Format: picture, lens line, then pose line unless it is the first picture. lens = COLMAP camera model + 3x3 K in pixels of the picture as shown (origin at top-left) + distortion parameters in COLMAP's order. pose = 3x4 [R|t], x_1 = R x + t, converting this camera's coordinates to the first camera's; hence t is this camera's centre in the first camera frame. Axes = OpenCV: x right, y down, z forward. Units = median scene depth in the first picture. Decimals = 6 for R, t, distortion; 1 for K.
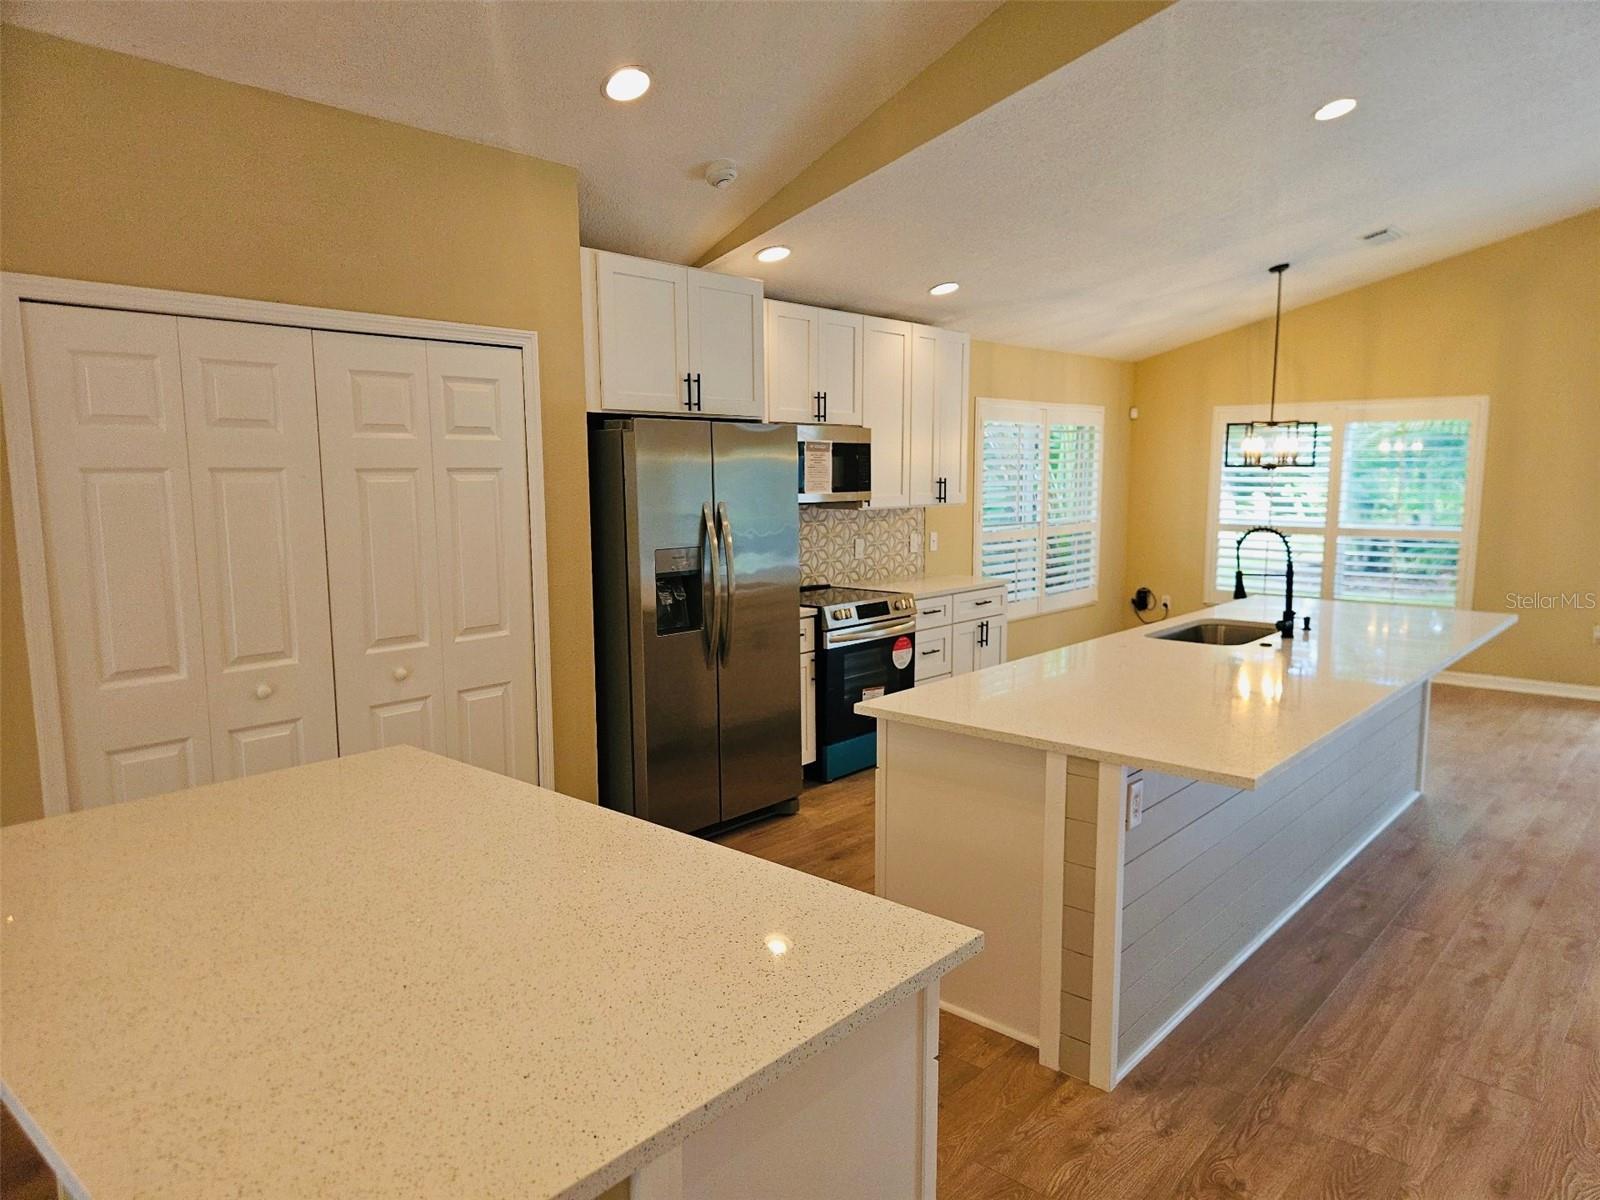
lens RADIAL K [[1066.6, 0, 801.5], [0, 1066.6, 617.6], [0, 0, 1]] dist [0.086615, -0.093939]
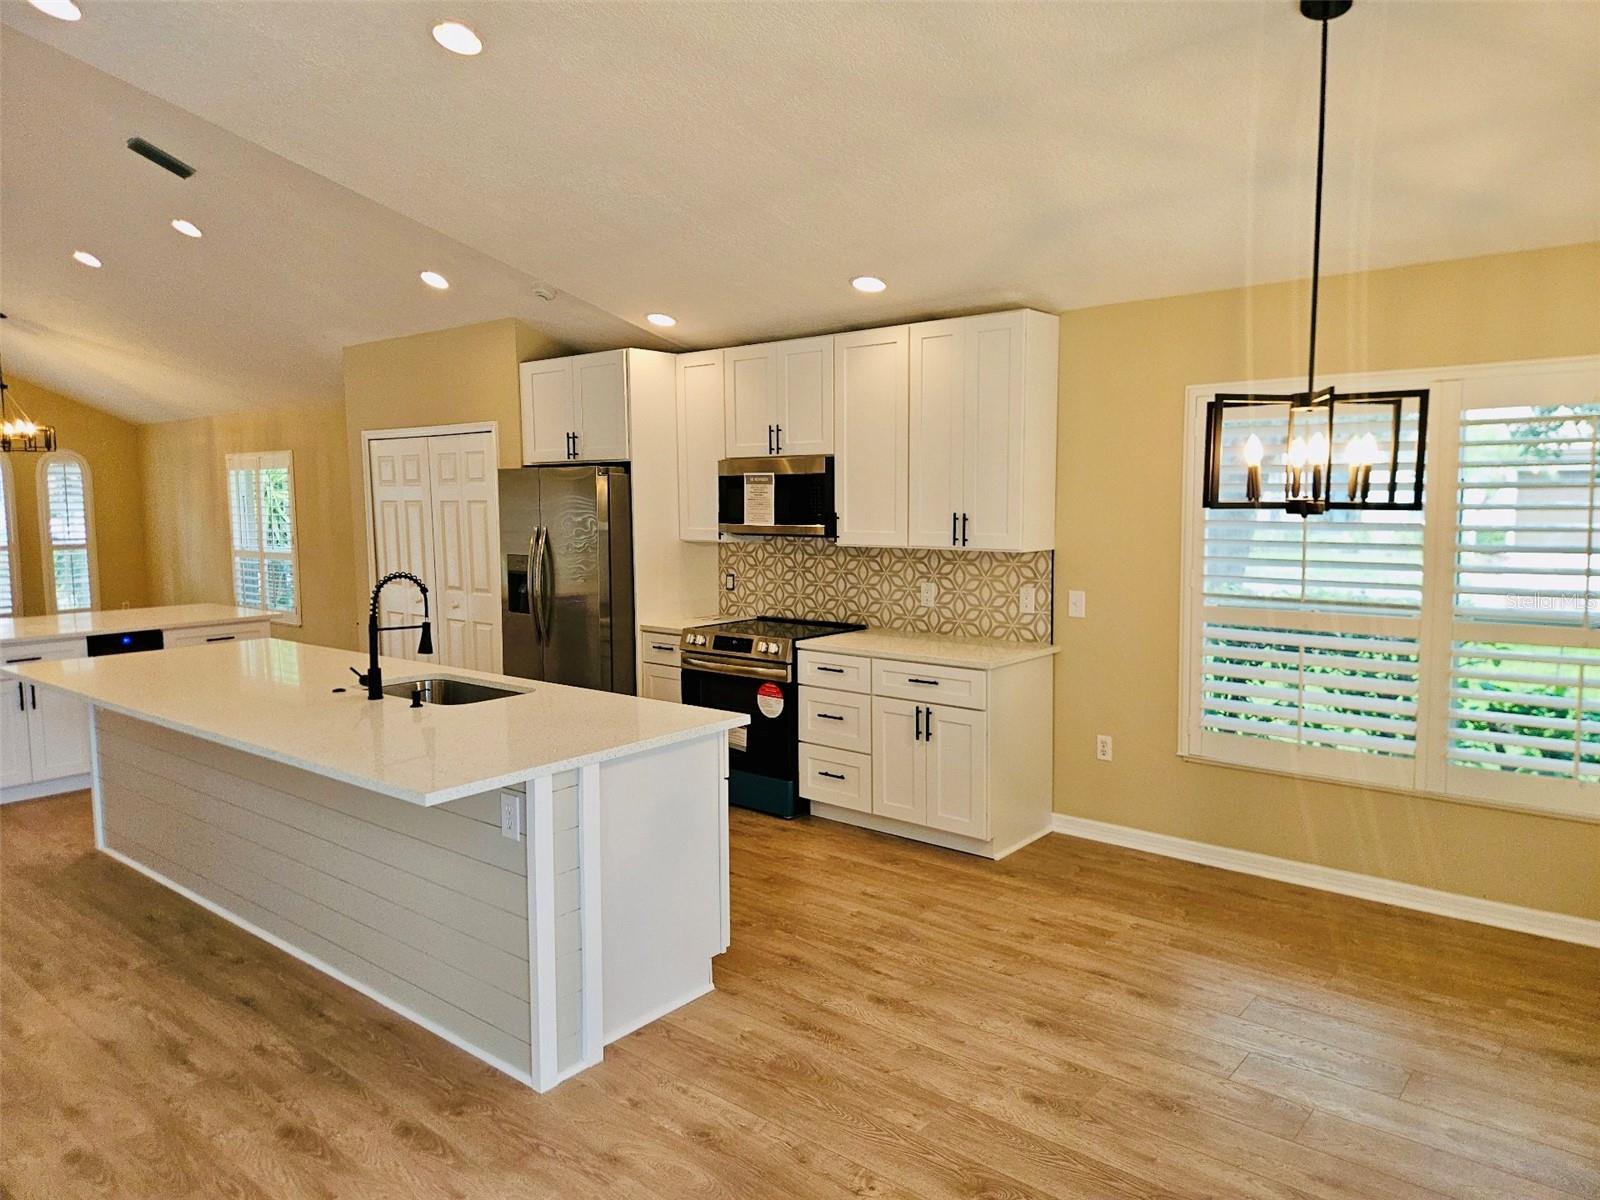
lens RADIAL K [[1068.8, 0, 802.9], [0, 1068.8, 599.9], [0, 0, 1]] dist [0.095509, -0.091230]
pose [[0.028168, 0.104228, -0.994154, 0.998533], [-0.128621, 0.986659, 0.099798, -0.147732], [0.991294, 0.125058, 0.041198, 0.973316]]
